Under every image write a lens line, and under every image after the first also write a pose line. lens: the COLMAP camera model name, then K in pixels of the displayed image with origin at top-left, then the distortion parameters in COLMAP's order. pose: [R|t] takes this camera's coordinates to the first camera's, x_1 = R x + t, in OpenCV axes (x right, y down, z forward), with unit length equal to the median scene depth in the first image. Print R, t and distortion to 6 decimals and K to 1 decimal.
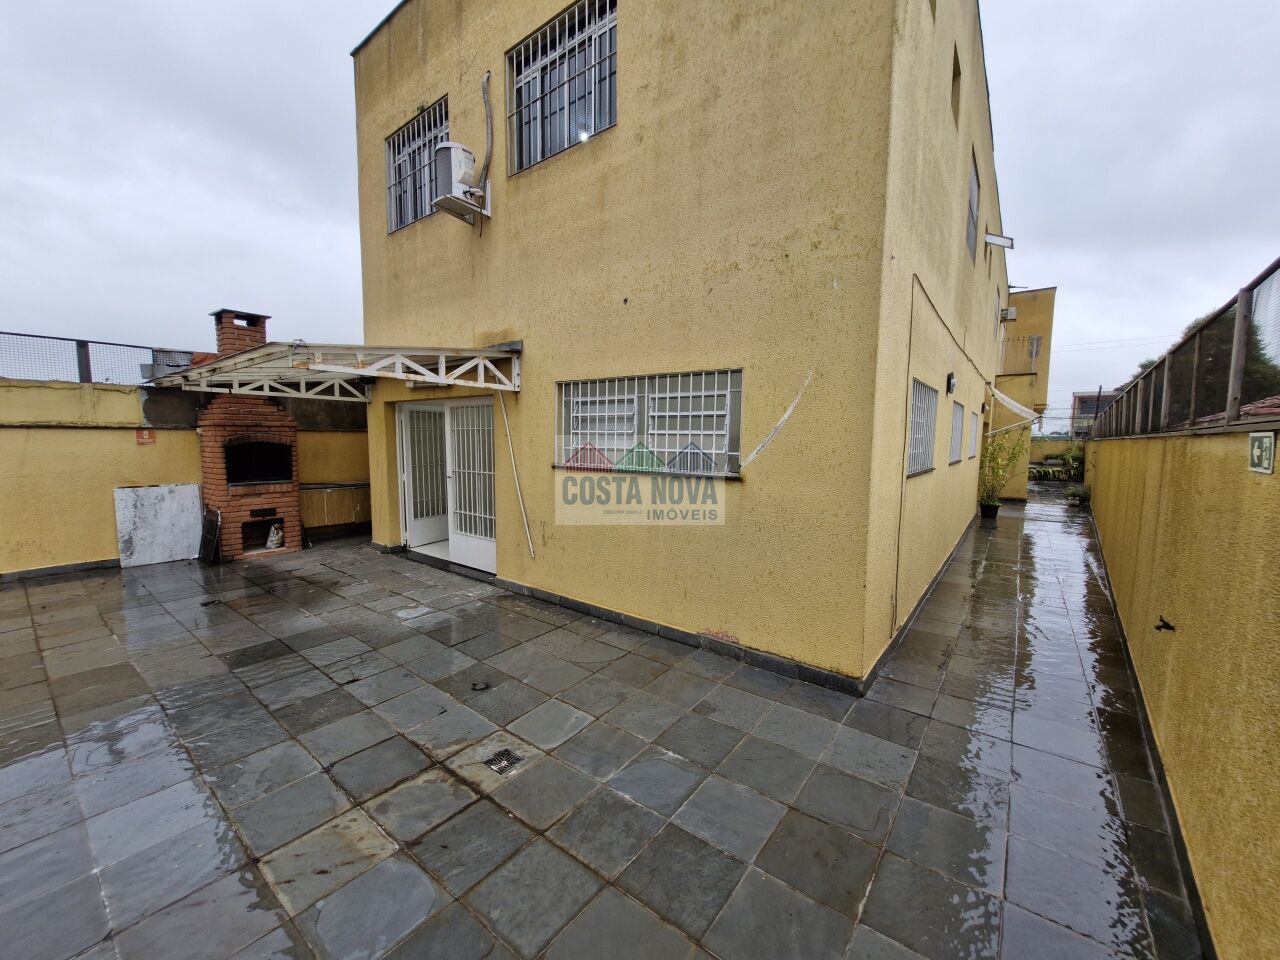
lens RADIAL K [[502.1, 0, 644.8], [0, 502.1, 476.8], [0, 0, 1]] dist [0.001868, -0.000079]
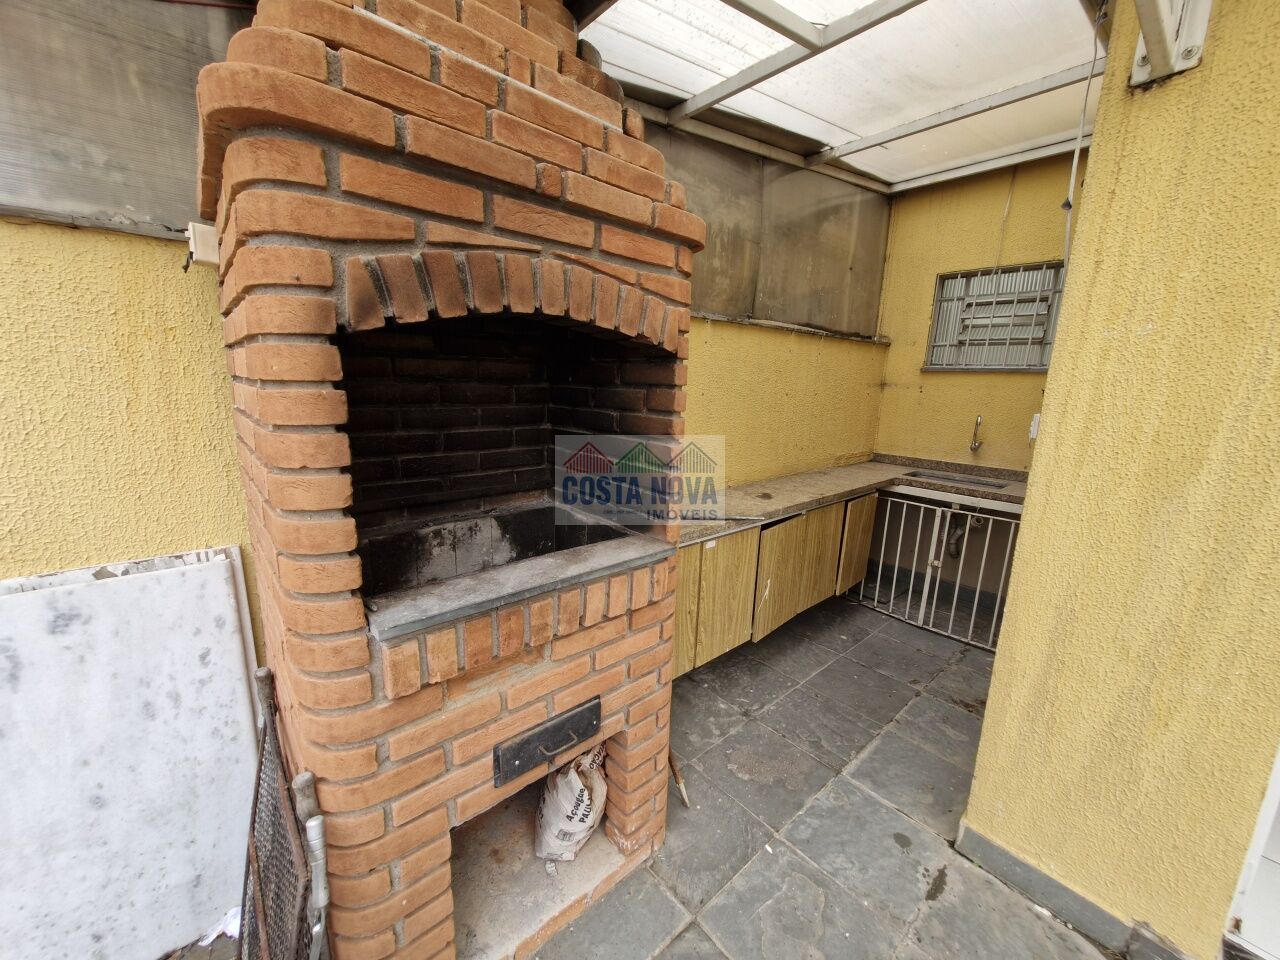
lens RADIAL K [[502.1, 0, 645.1], [0, 502.1, 482.1], [0, 0, 1]] dist [0.001868, -0.000079]
pose [[0.981356, 0.060661, -0.182377, -0.906997], [-0.038491, 0.991693, 0.122731, -0.051583], [0.188307, -0.113423, 0.975539, 1.095005]]
